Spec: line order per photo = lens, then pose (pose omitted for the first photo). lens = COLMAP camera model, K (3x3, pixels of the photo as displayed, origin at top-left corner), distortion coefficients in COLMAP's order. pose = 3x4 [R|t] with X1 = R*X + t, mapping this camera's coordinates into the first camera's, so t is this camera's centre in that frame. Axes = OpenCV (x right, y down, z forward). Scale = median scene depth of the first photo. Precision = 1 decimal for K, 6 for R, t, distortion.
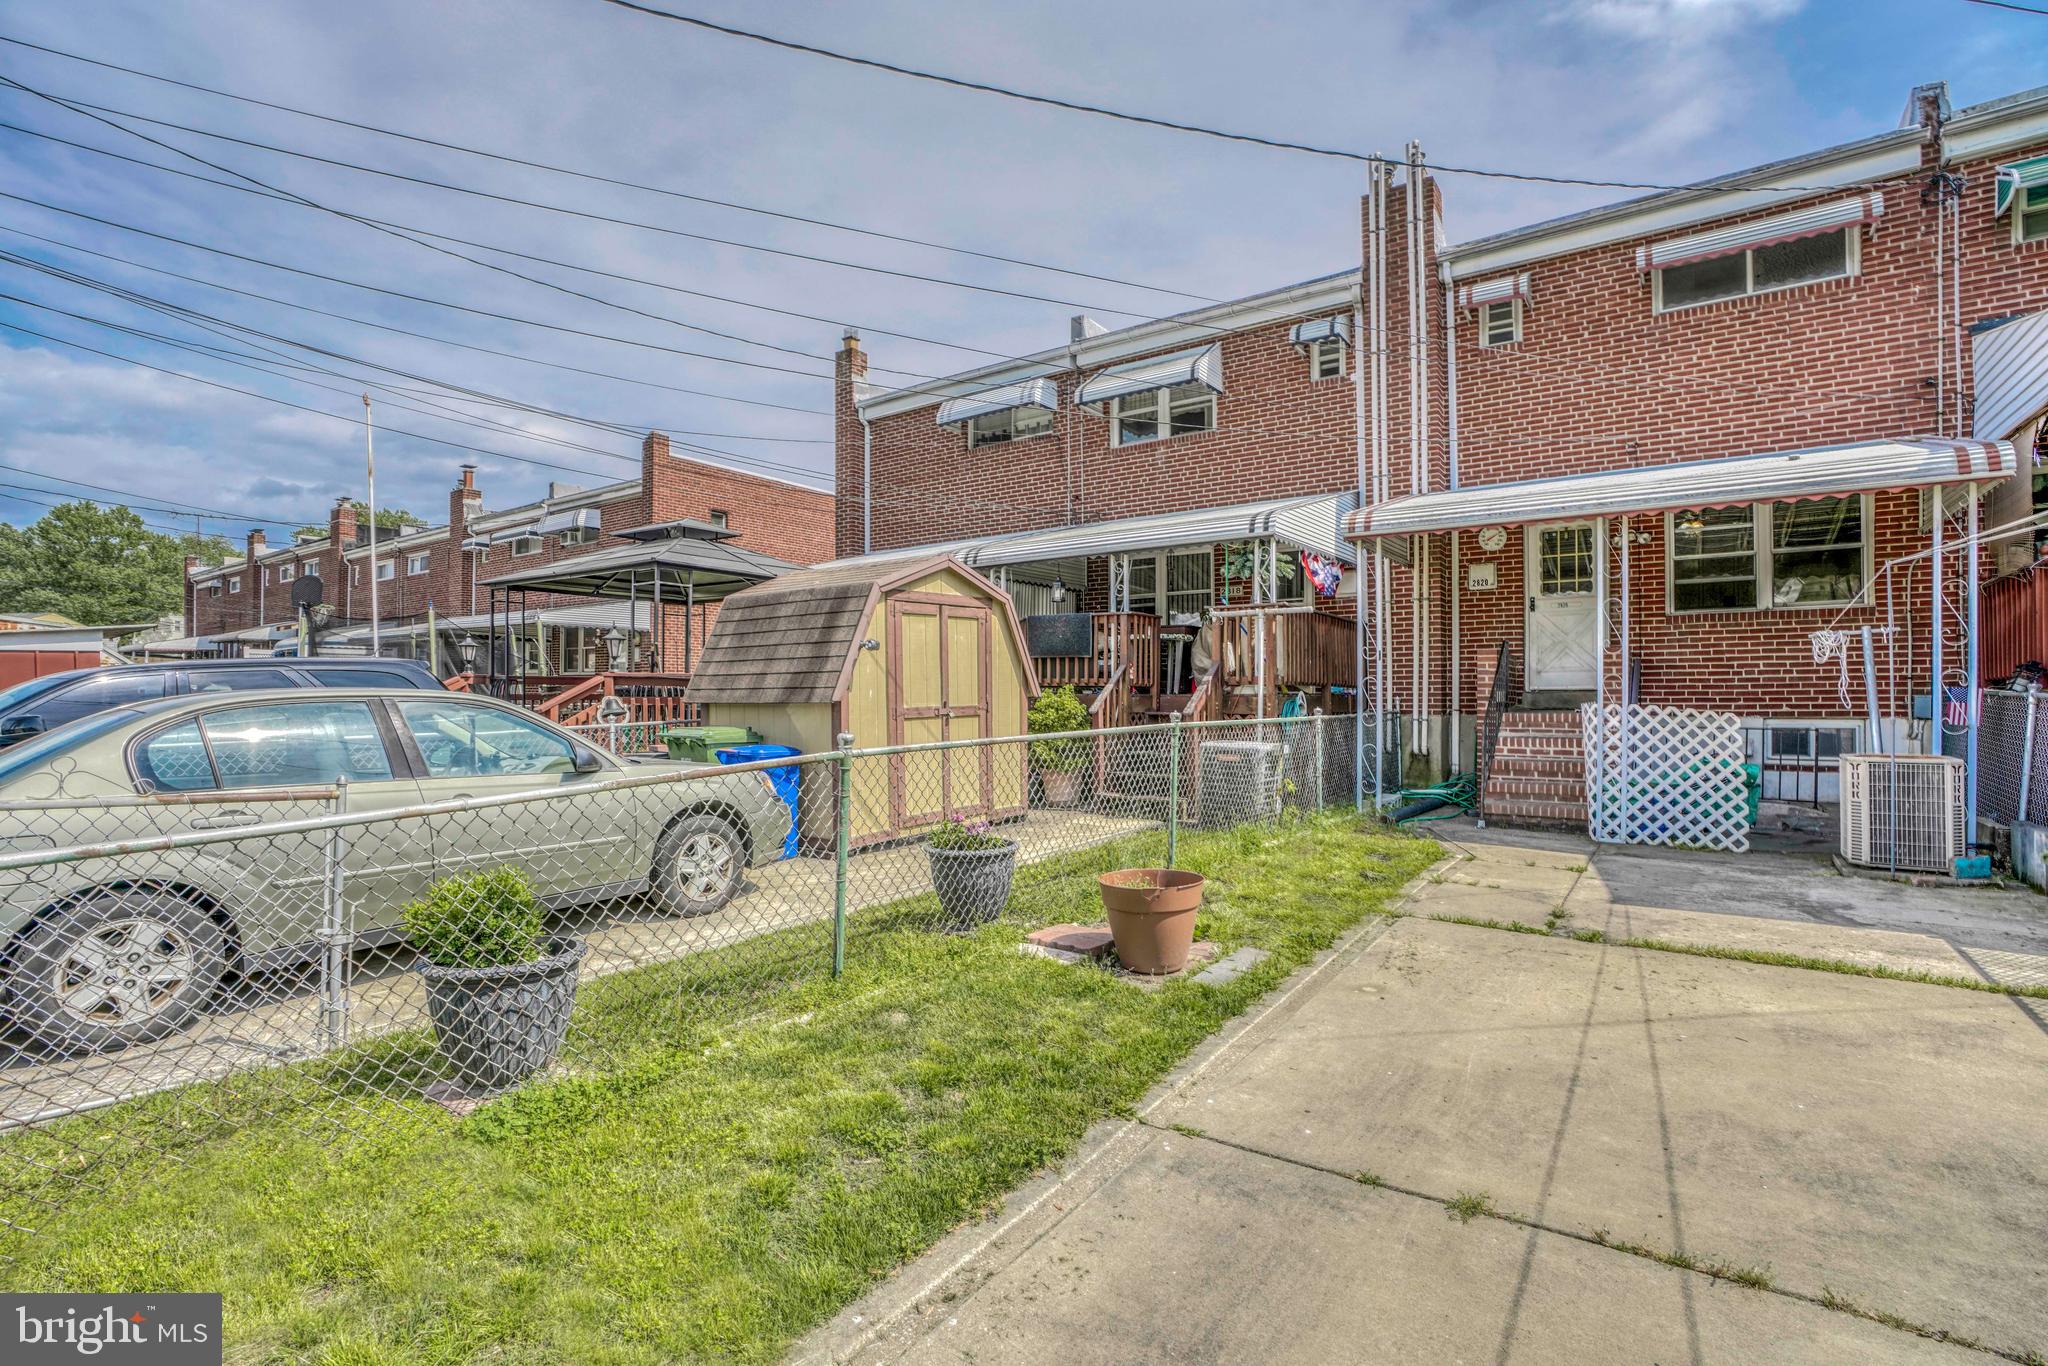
lens RADIAL K [[942.2, 0, 1017.8], [0, 942.2, 687.4], [0, 0, 1]] dist [-0.063102, 0.026196]
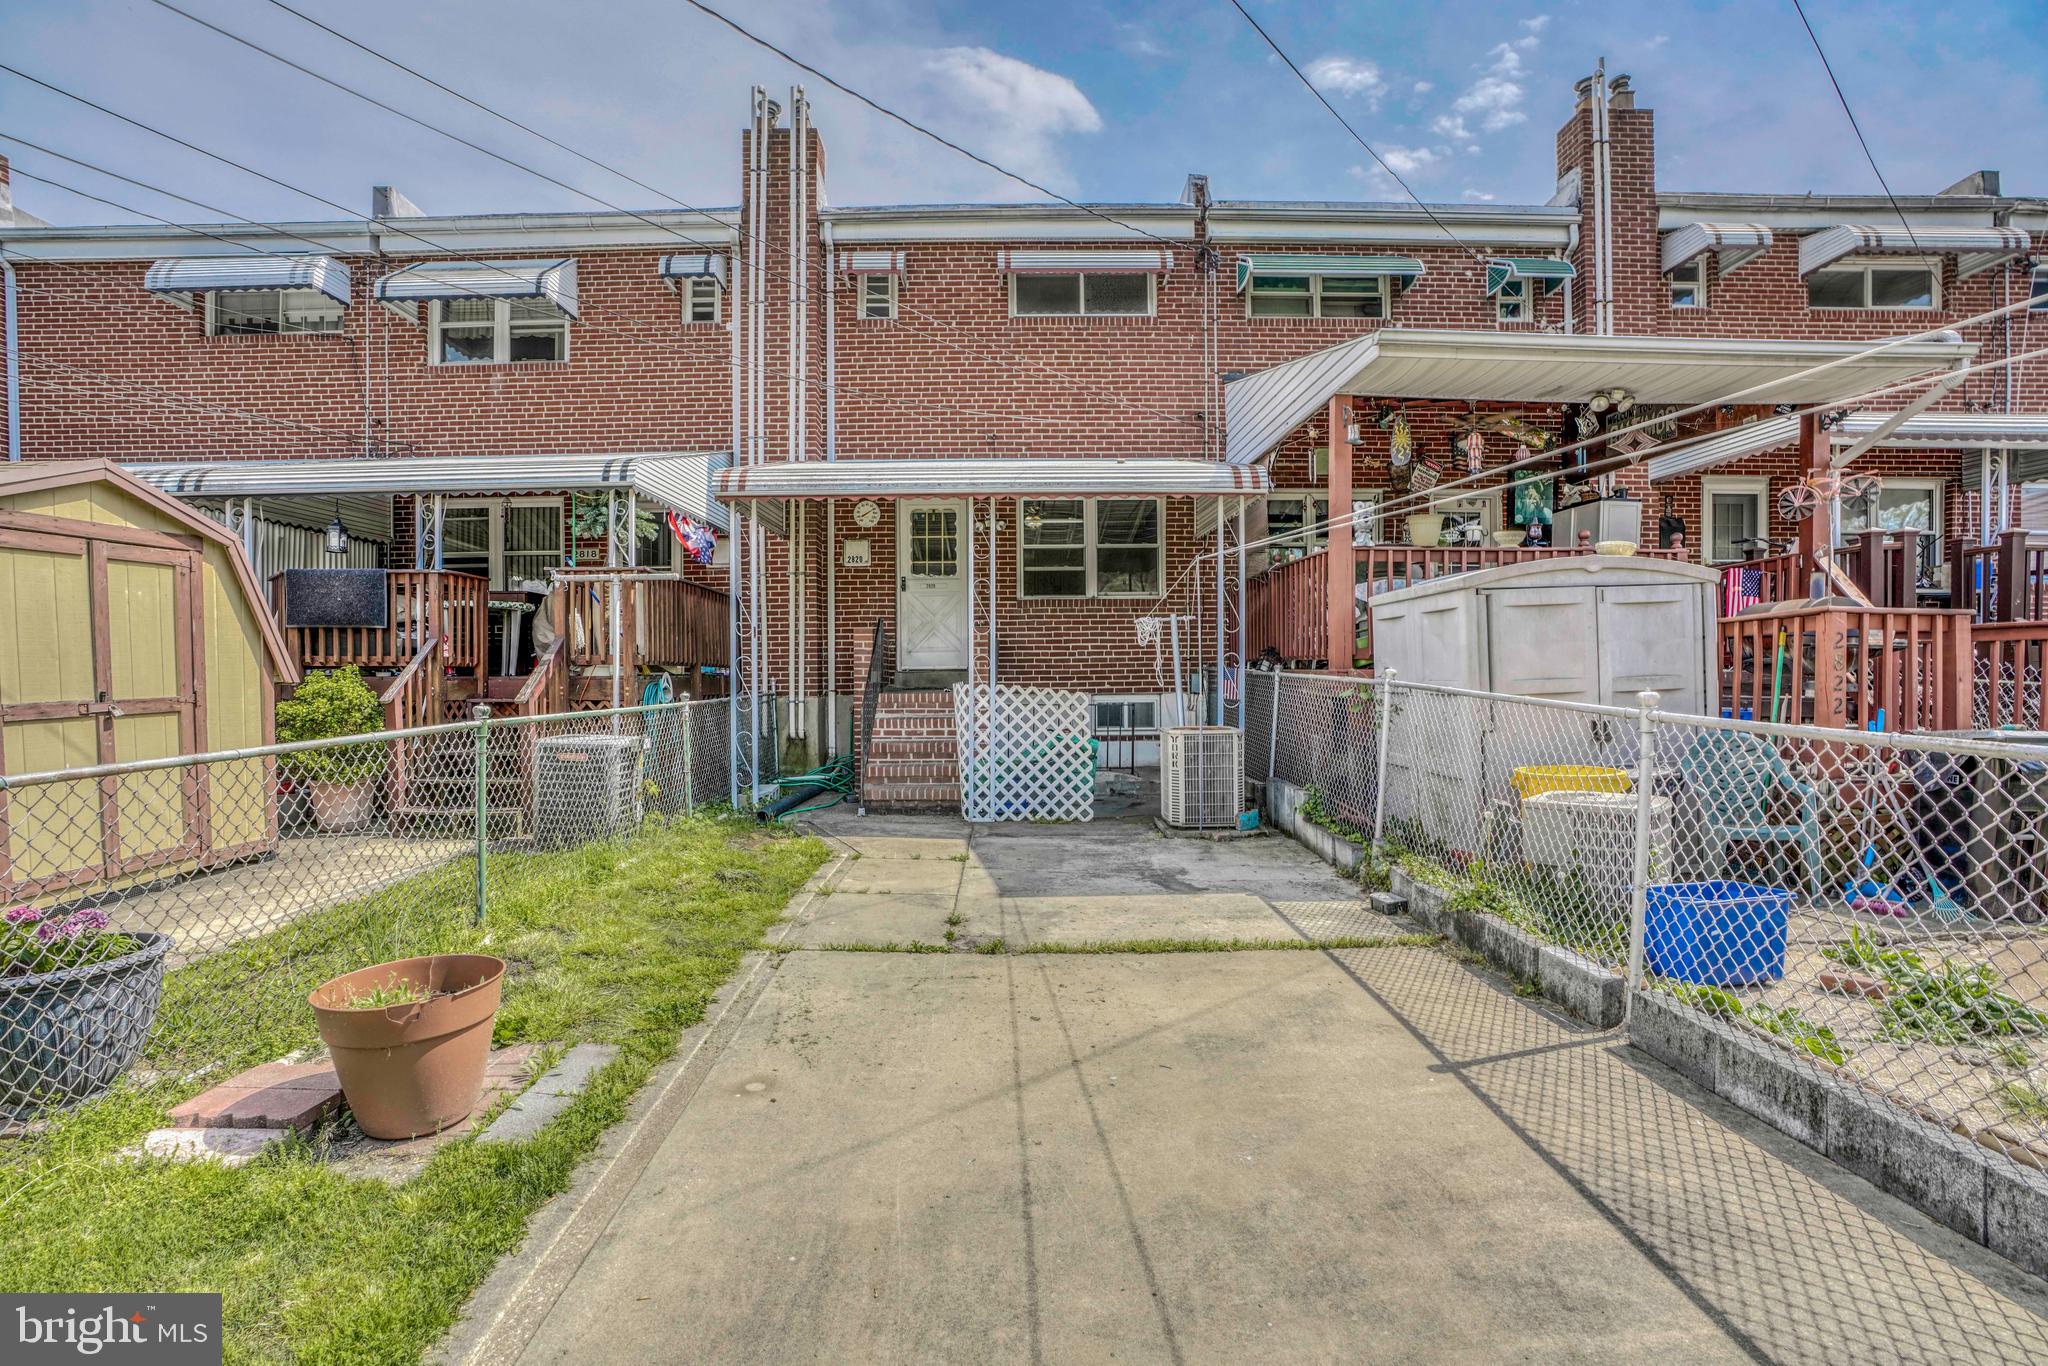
lens RADIAL K [[944.9, 0, 1008.0], [0, 944.9, 685.2], [0, 0, 1]] dist [-0.071614, 0.028489]
pose [[0.804789, -0.012382, 0.593431, 0.049727], [-0.000264, 0.999775, 0.021219, -0.002607], [-0.593560, -0.017234, 0.804605, 0.136418]]
